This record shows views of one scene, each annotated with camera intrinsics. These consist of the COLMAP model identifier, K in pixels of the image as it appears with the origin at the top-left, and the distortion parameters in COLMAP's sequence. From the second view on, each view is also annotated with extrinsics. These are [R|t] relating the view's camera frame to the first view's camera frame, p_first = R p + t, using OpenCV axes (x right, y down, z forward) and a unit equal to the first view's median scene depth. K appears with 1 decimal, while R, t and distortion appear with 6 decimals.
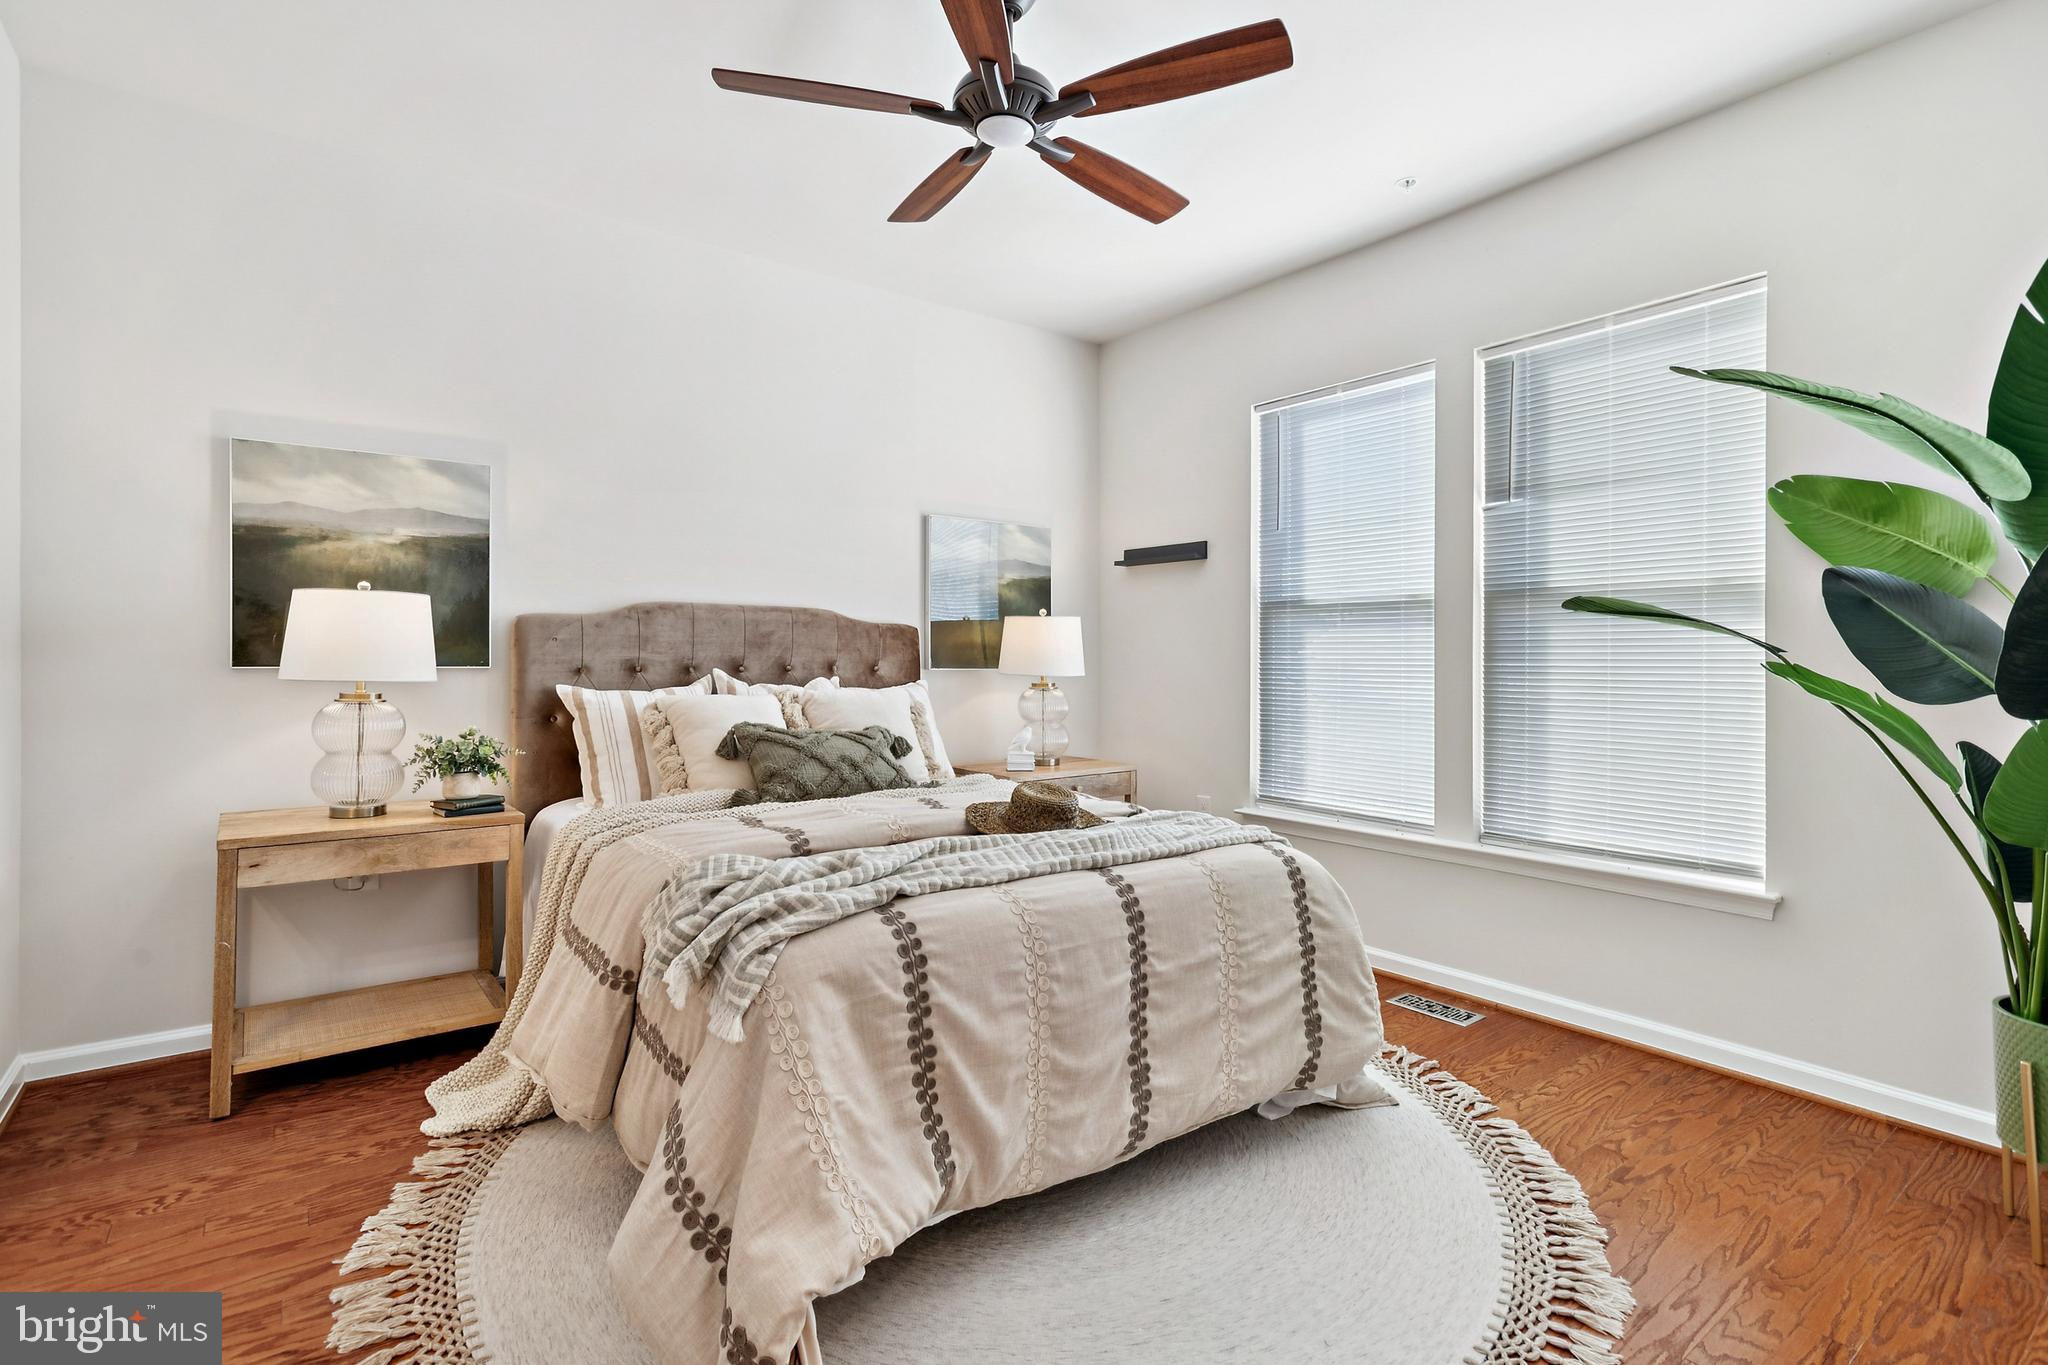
lens RADIAL K [[994.3, 0, 1037.8], [0, 994.3, 659.9], [0, 0, 1]] dist [-0.009974, 0.009638]
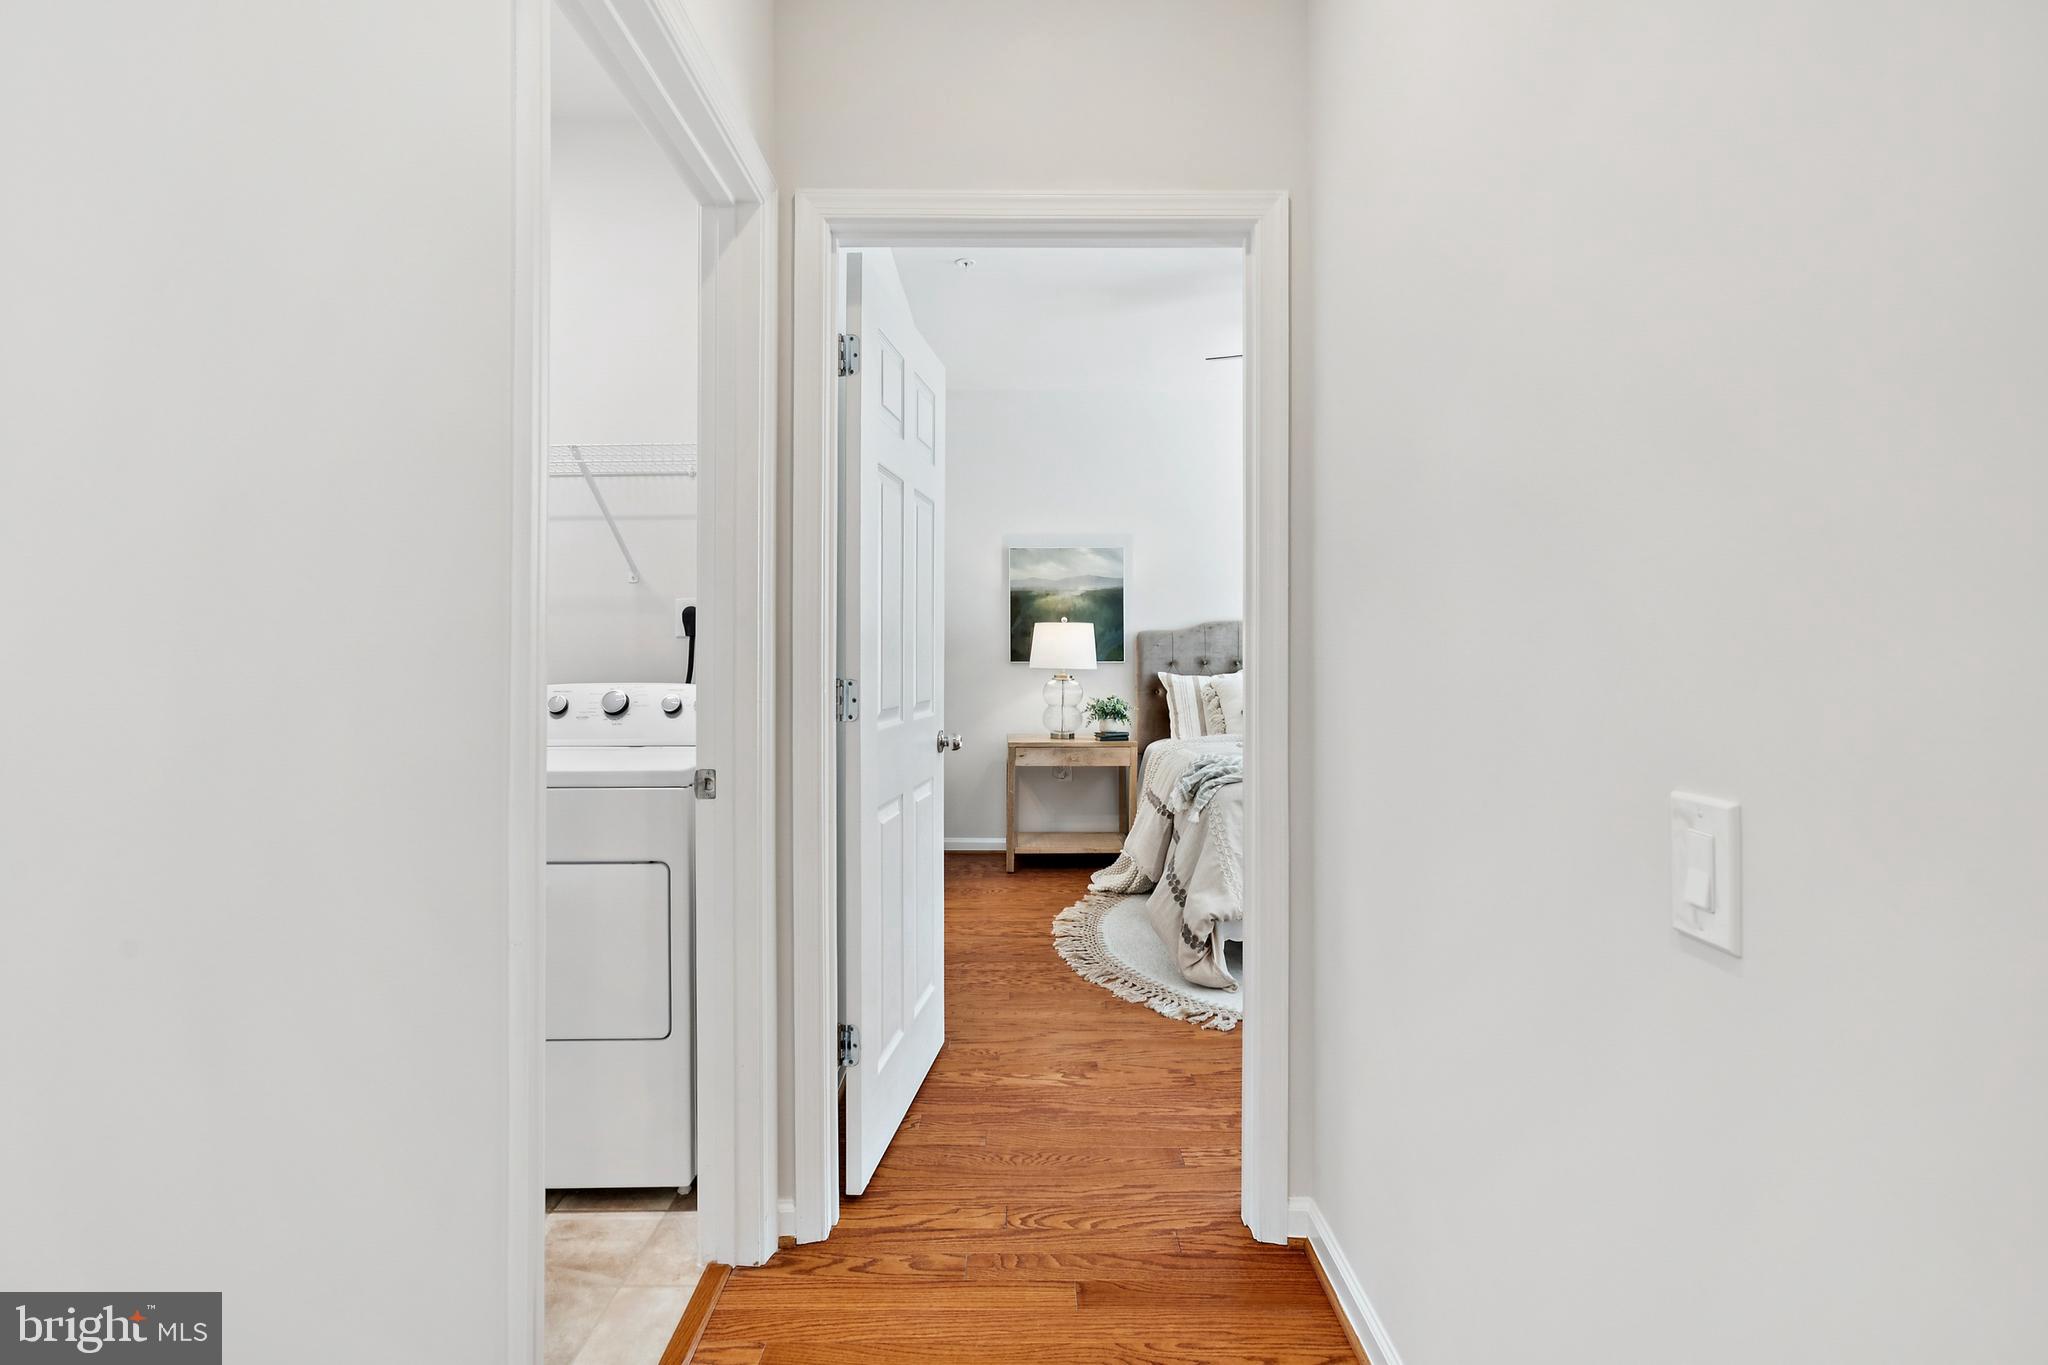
lens RADIAL K [[994.3, 0, 1015.1], [0, 994.3, 646.8], [0, 0, 1]] dist [-0.009974, 0.009638]
pose [[0.792869, -0.013113, -0.609252, 0.421340], [0.005919, 0.999887, -0.013818, 0.004615], [0.609364, 0.007350, 0.792857, -0.590440]]
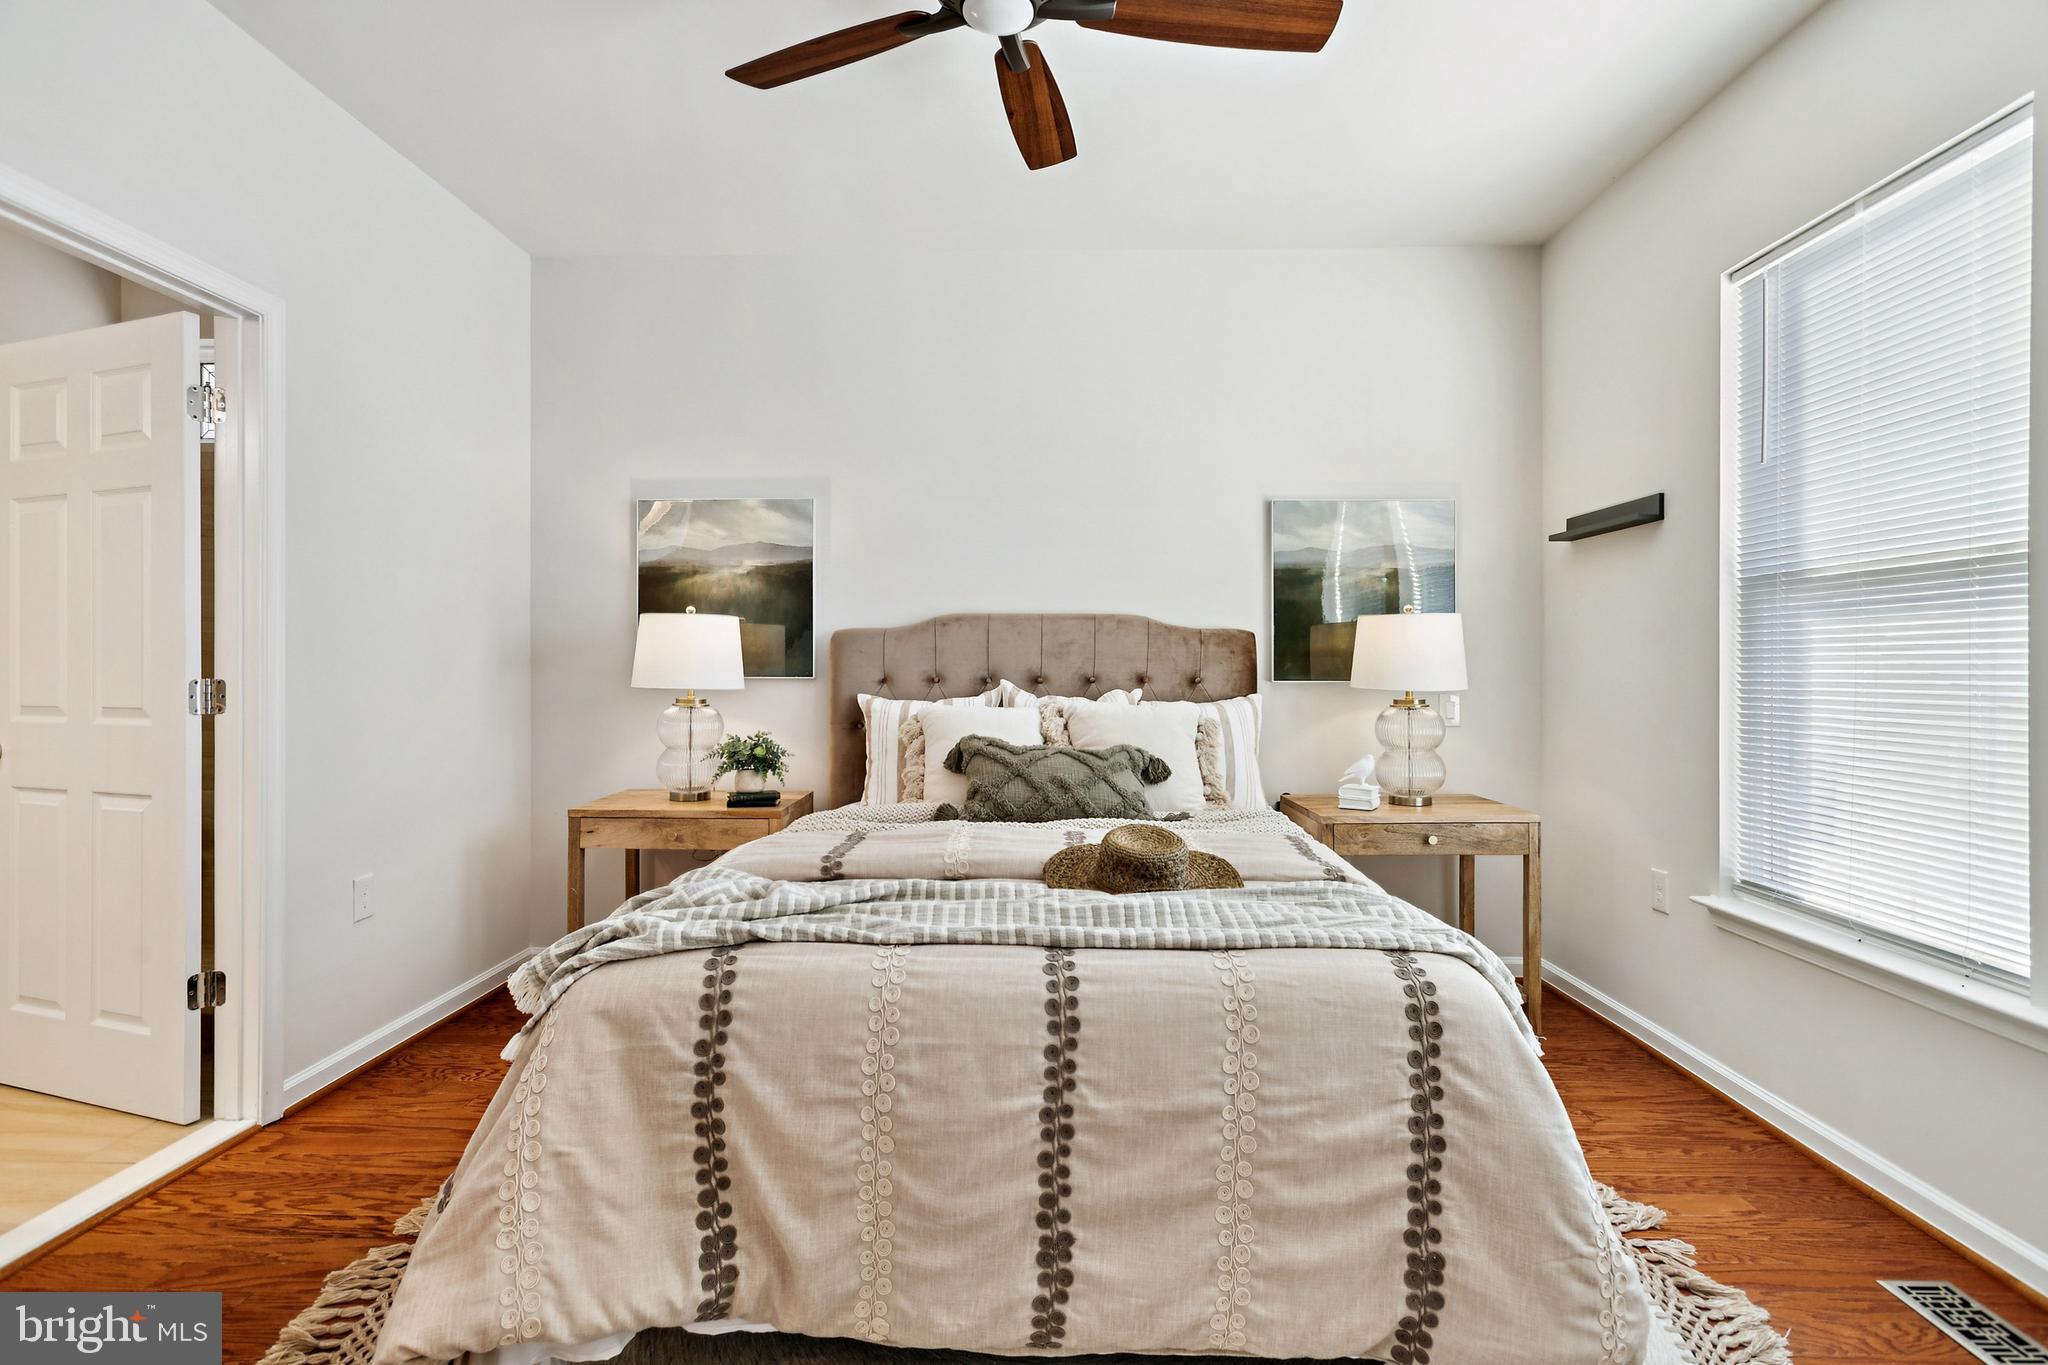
lens RADIAL K [[994.3, 0, 1010.7], [0, 994.3, 669.9], [0, 0, 1]] dist [-0.009974, 0.009638]
pose [[0.774758, -0.003414, -0.632248, 0.382057], [0.001769, 0.999993, -0.003233, 0.003161], [0.632255, 0.001386, 0.774759, 0.303691]]
